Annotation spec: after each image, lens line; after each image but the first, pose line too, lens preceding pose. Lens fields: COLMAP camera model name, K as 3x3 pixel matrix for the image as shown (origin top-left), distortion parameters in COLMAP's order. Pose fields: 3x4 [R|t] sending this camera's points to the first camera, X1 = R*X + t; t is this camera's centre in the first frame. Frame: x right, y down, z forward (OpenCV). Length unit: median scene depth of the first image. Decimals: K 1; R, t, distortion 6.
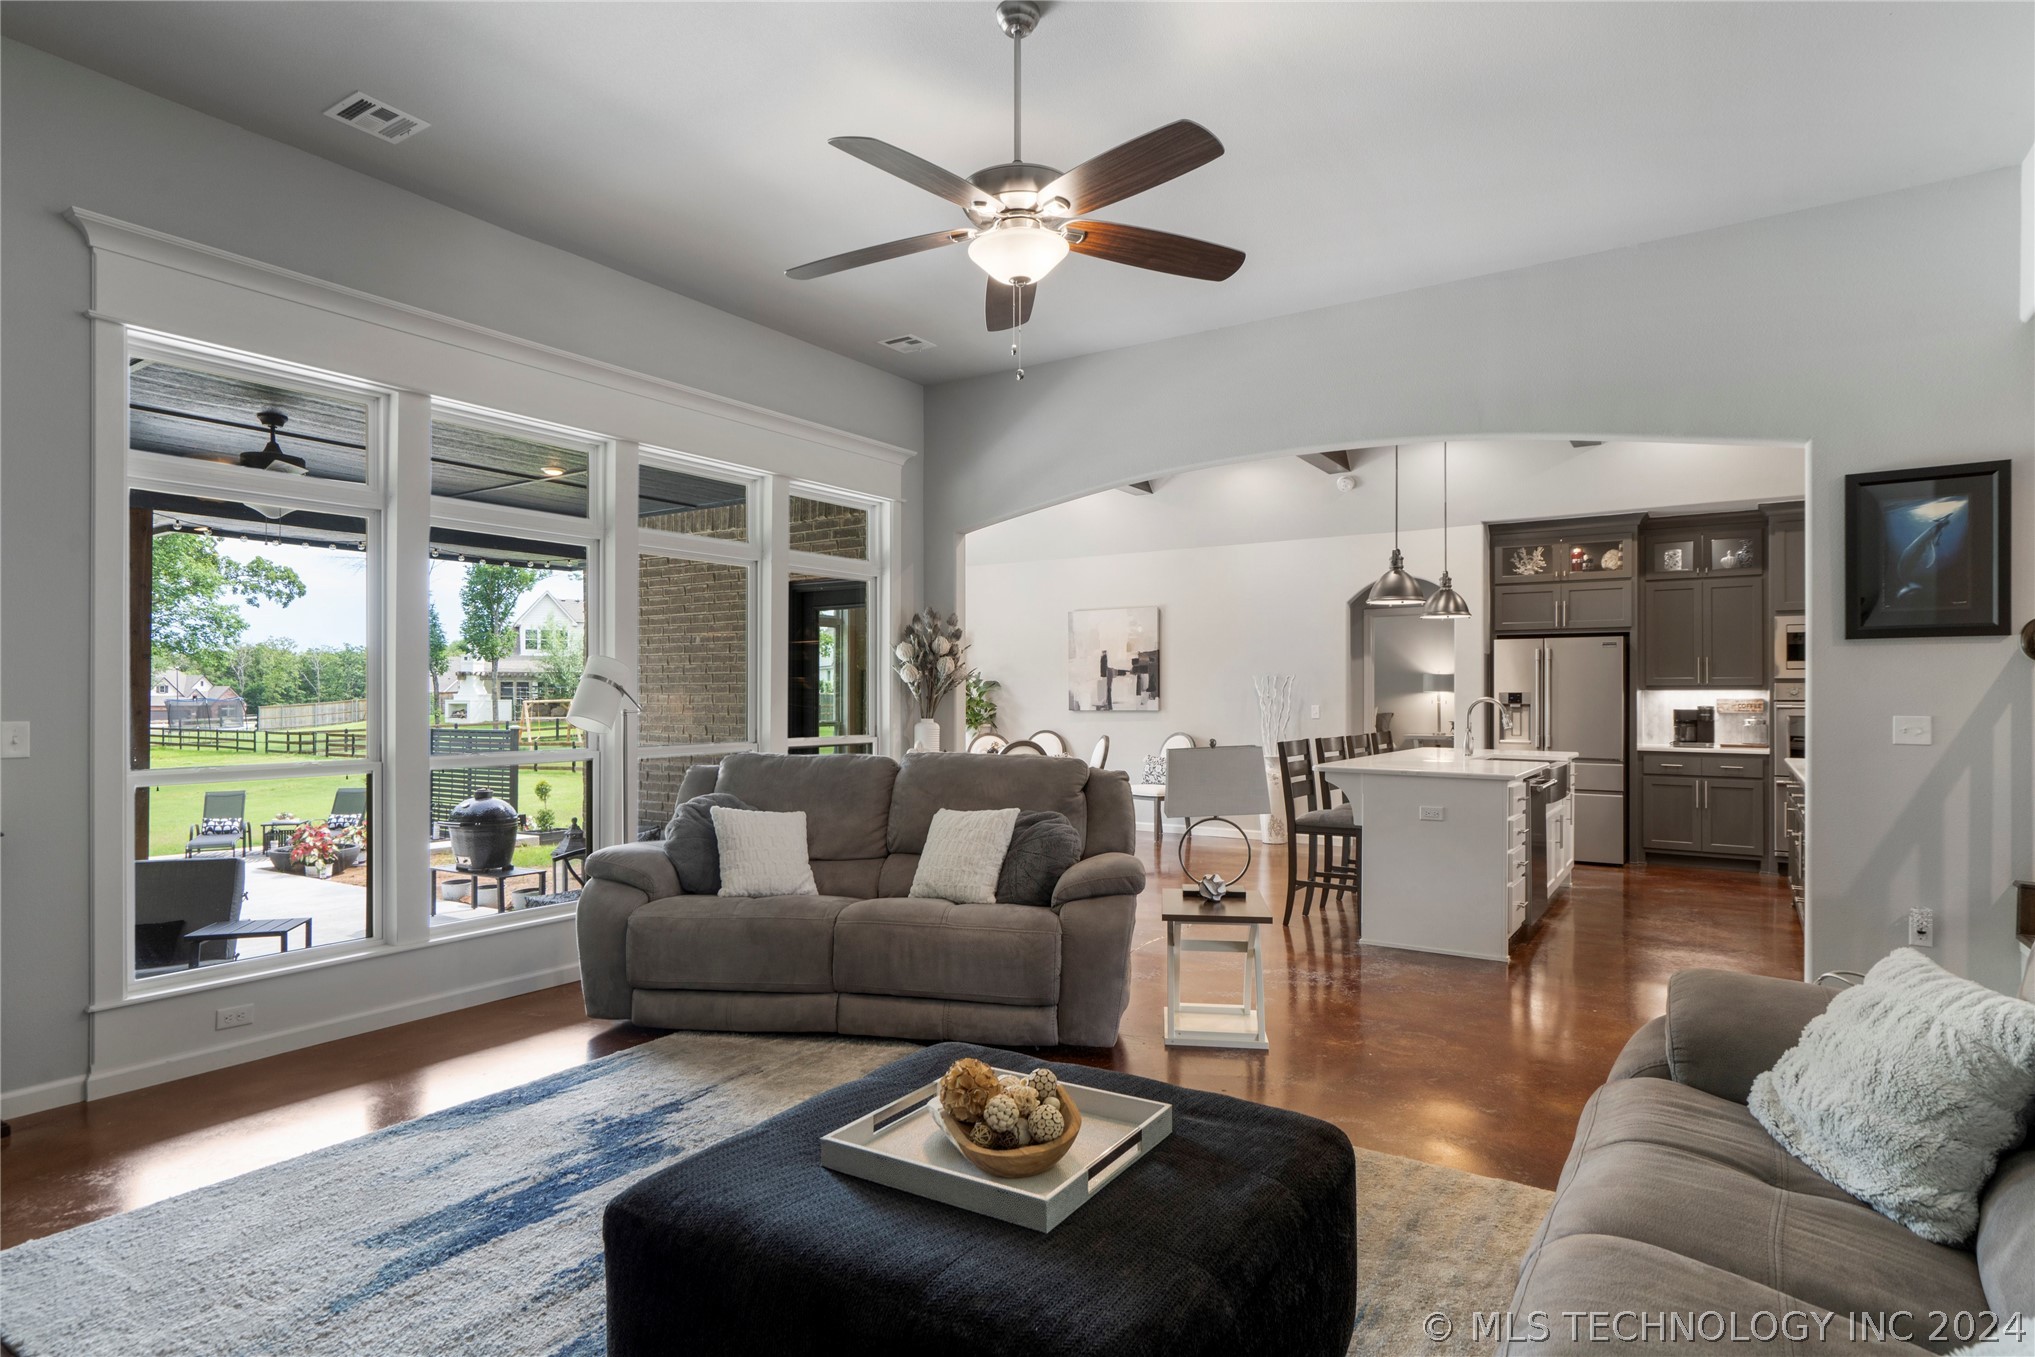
lens RADIAL K [[1084.4, 0, 1005.0], [0, 1084.4, 692.0], [0, 0, 1]] dist [0.004299, 0.000542]
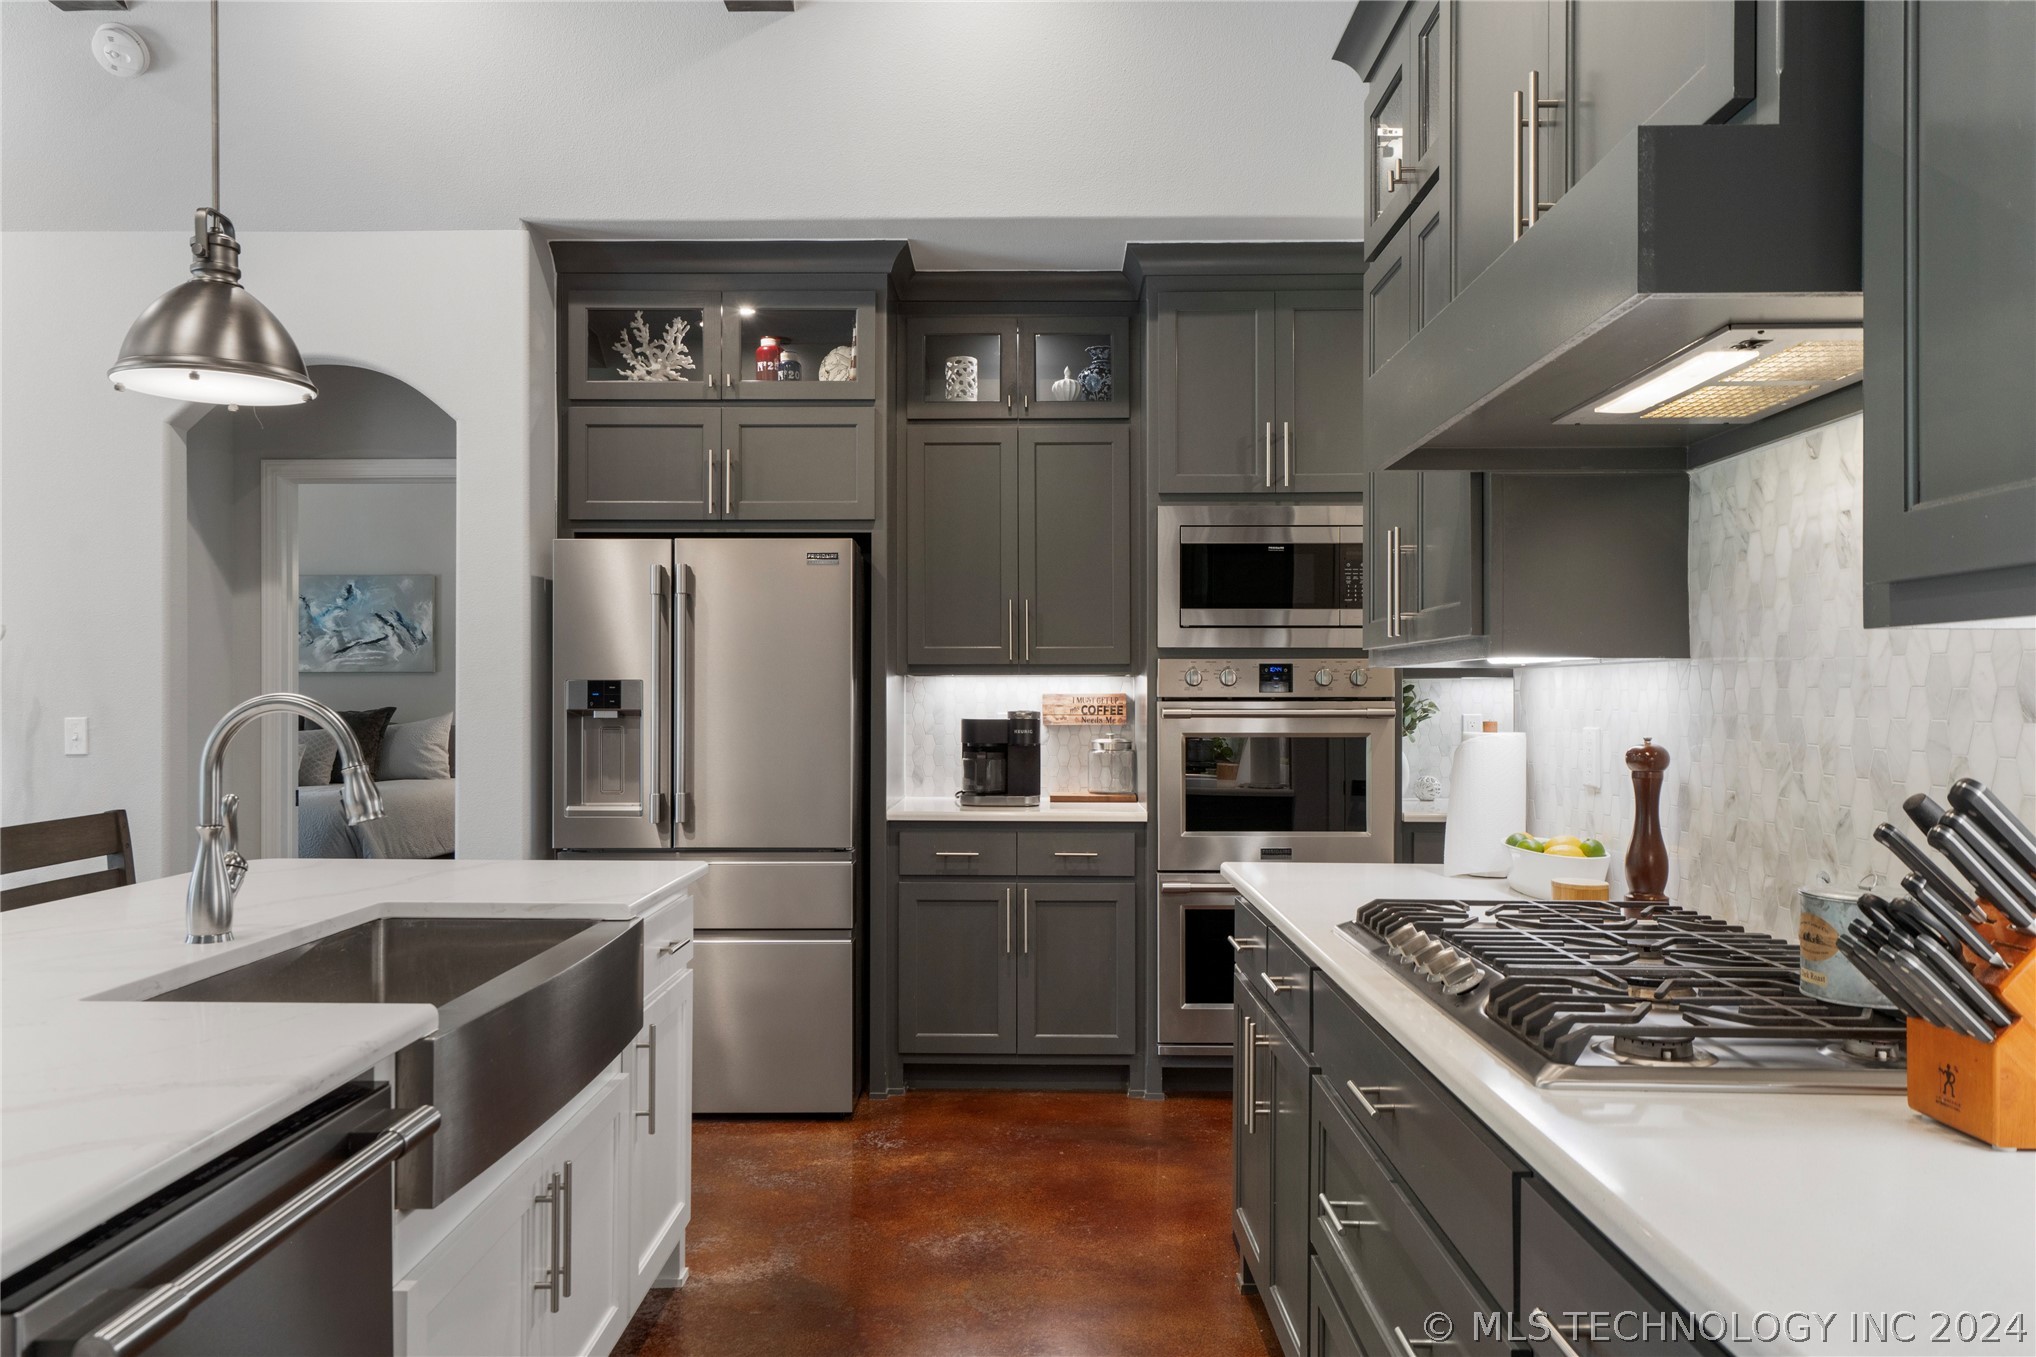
lens RADIAL K [[1407.4, 0, 1007.1], [0, 1407.4, 693.3], [0, 0, 1]] dist [0.004396, -0.001593]
pose [[0.838450, -0.002884, 0.544971, 0.309490], [-0.000764, 0.999979, 0.006468, 0.001775], [-0.544978, -0.005839, 0.838430, 0.495109]]
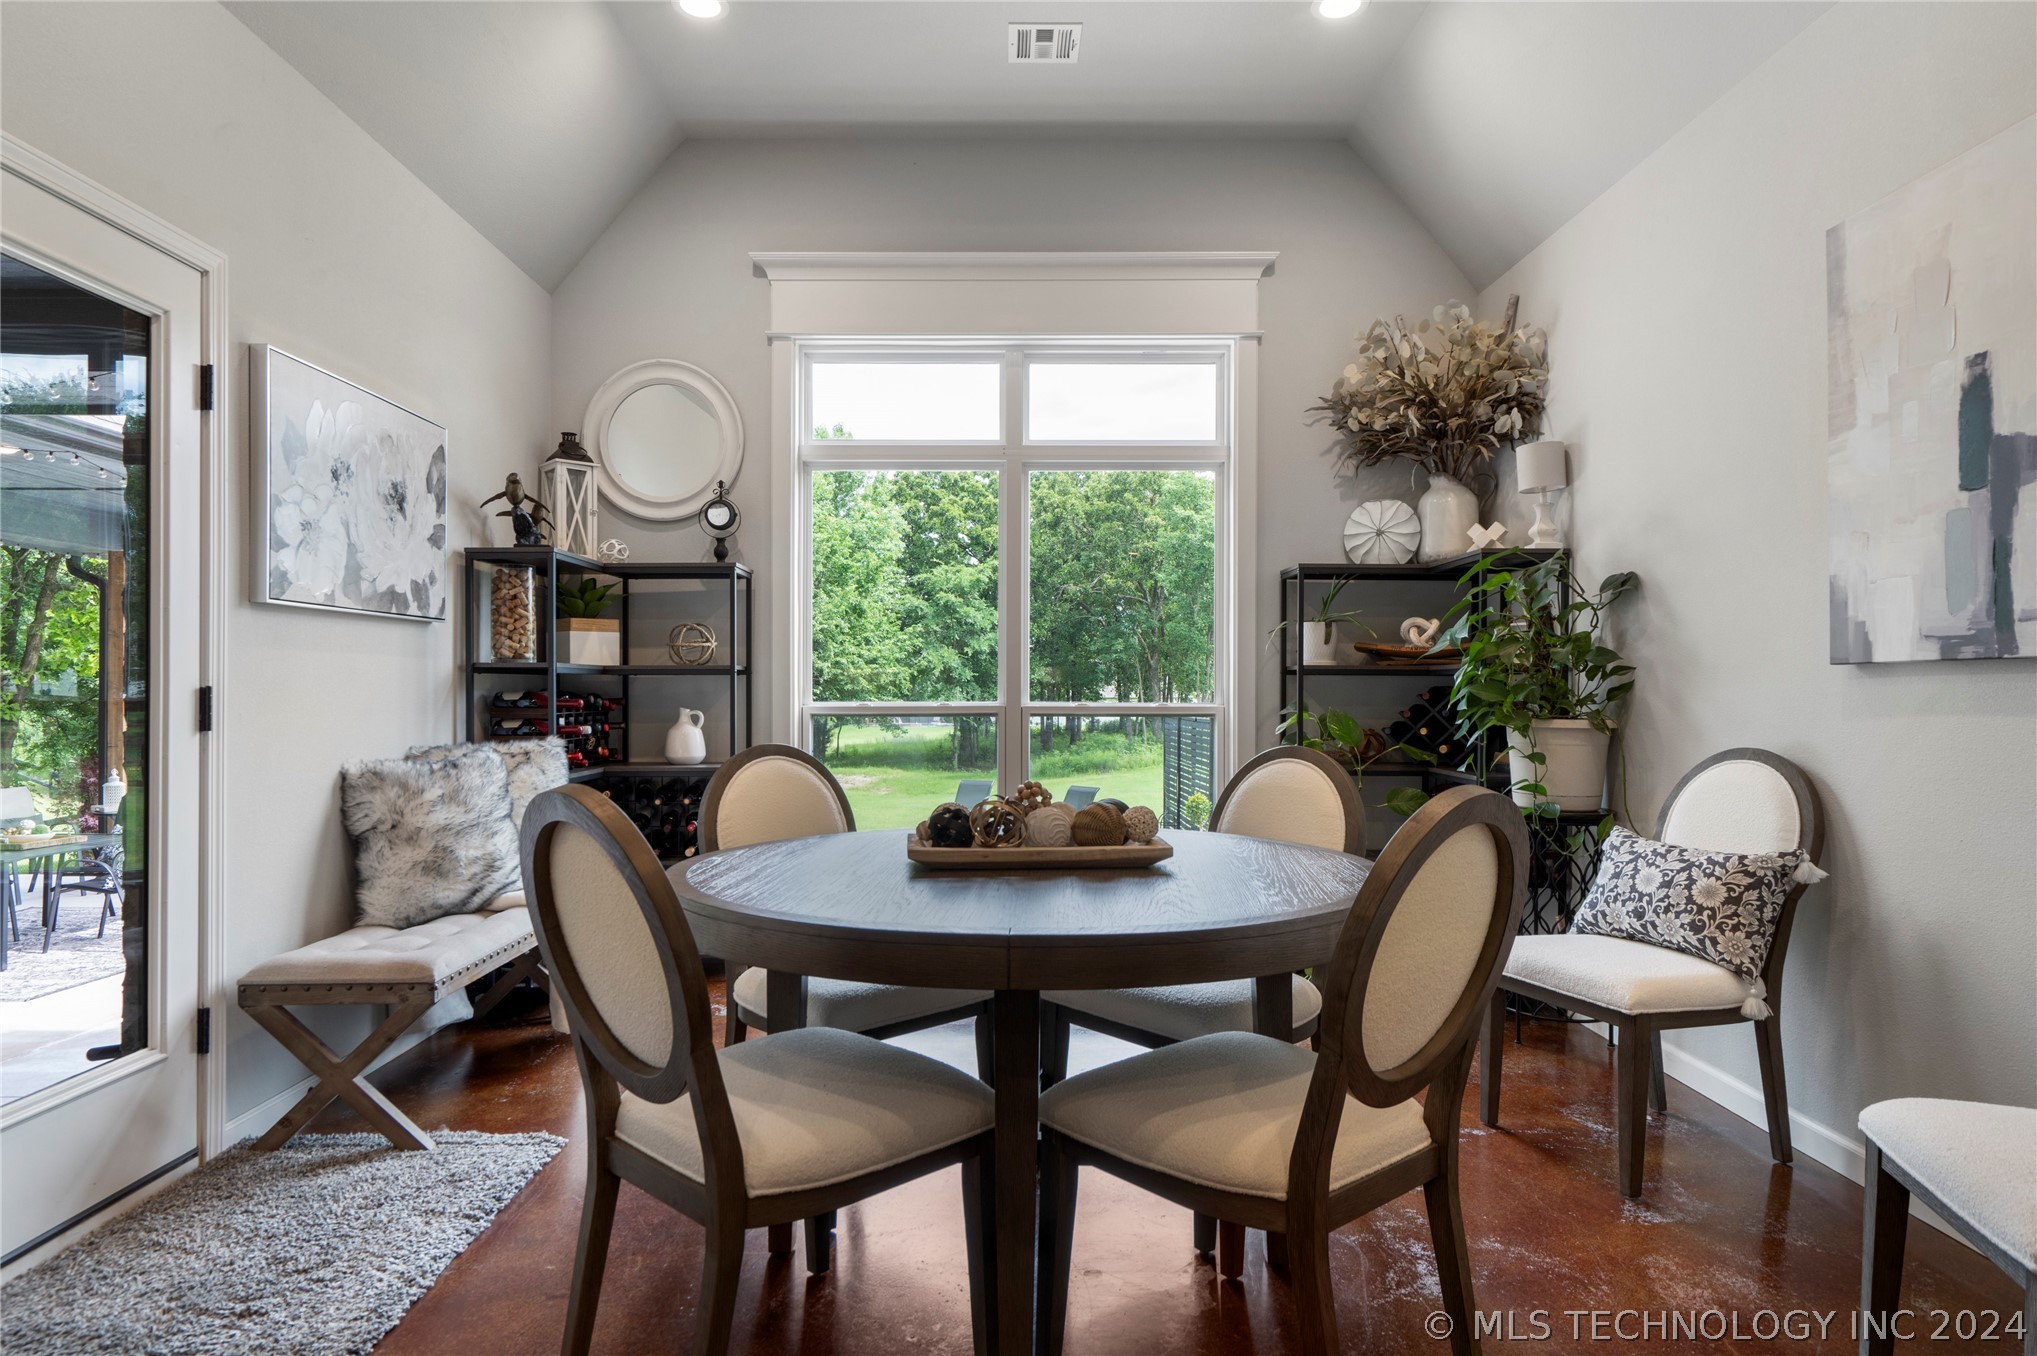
lens RADIAL K [[1185.3, 0, 1012.6], [0, 1185.3, 690.5], [0, 0, 1]] dist [0.013775, 0.000488]
pose [[0.555776, 0.000984, -0.831331, 0.208057], [0.002900, 0.999991, 0.003122, 0.025551], [0.831327, -0.004146, 0.555768, 0.878120]]
